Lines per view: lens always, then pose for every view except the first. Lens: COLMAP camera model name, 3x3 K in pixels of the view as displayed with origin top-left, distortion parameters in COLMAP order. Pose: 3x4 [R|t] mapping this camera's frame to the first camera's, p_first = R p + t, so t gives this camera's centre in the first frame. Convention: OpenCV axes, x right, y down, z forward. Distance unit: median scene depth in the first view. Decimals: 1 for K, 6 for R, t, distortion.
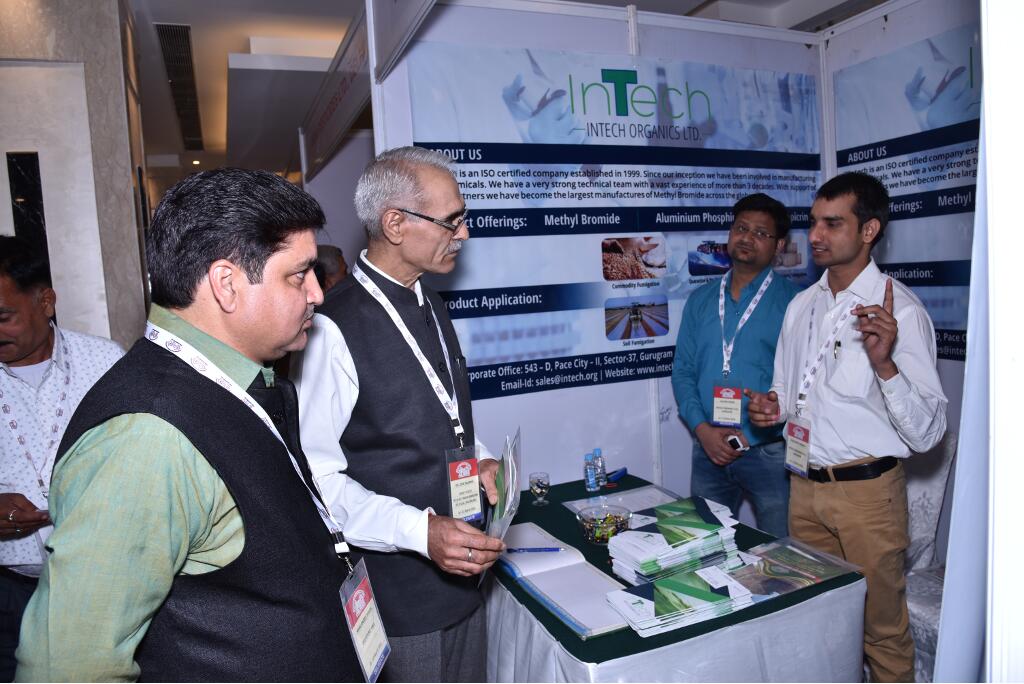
lens RADIAL K [[682.5, 0, 515.0], [0, 682.5, 343.1], [0, 0, 1]] dist [-0.121372, 0.066491]
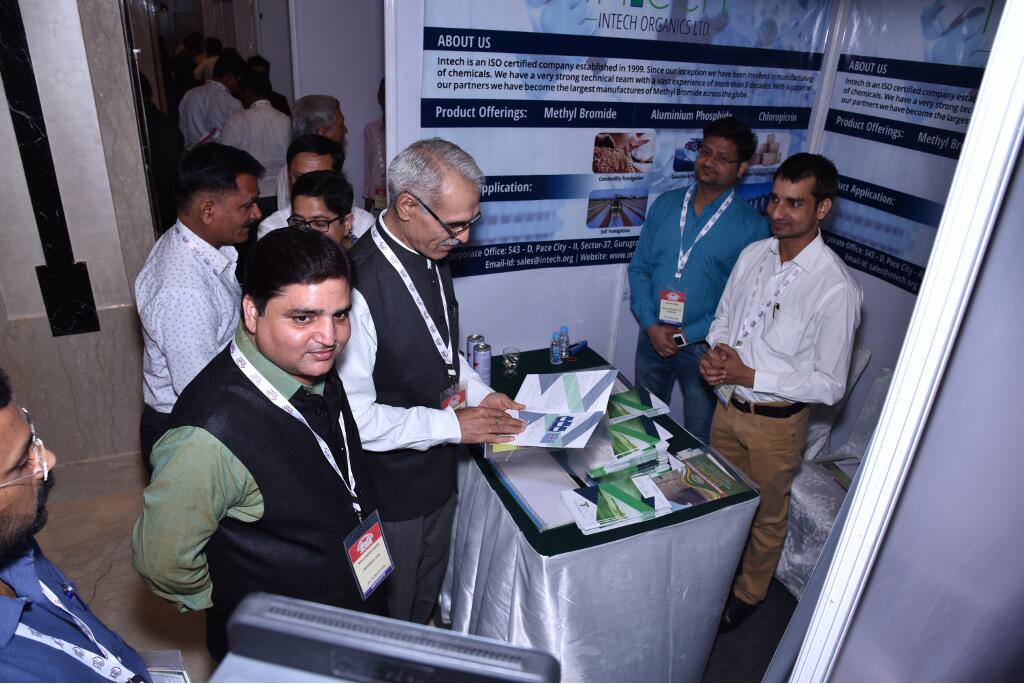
lens RADIAL K [[682.5, 0, 516.1], [0, 682.5, 341.4], [0, 0, 1]] dist [-0.121372, 0.066491]
pose [[0.992134, 0.093281, 0.083484, -0.049453], [-0.116347, 0.933216, 0.339958, -0.192010], [-0.046197, -0.346997, 0.936728, -0.065556]]
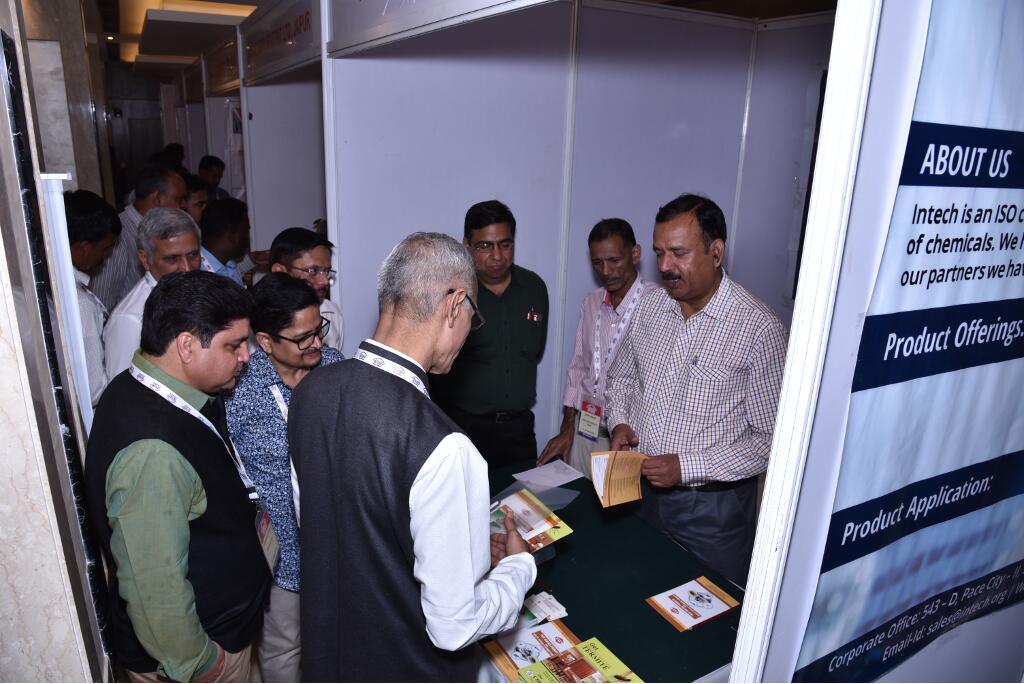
lens RADIAL K [[682.5, 0, 511.9], [0, 682.5, 341.9], [0, 0, 1]] dist [-0.121372, 0.066491]
pose [[0.989477, 0.066579, 0.128462, -0.338976], [-0.092082, 0.974600, 0.204146, -0.213140], [-0.111607, -0.213827, 0.970475, 0.609264]]
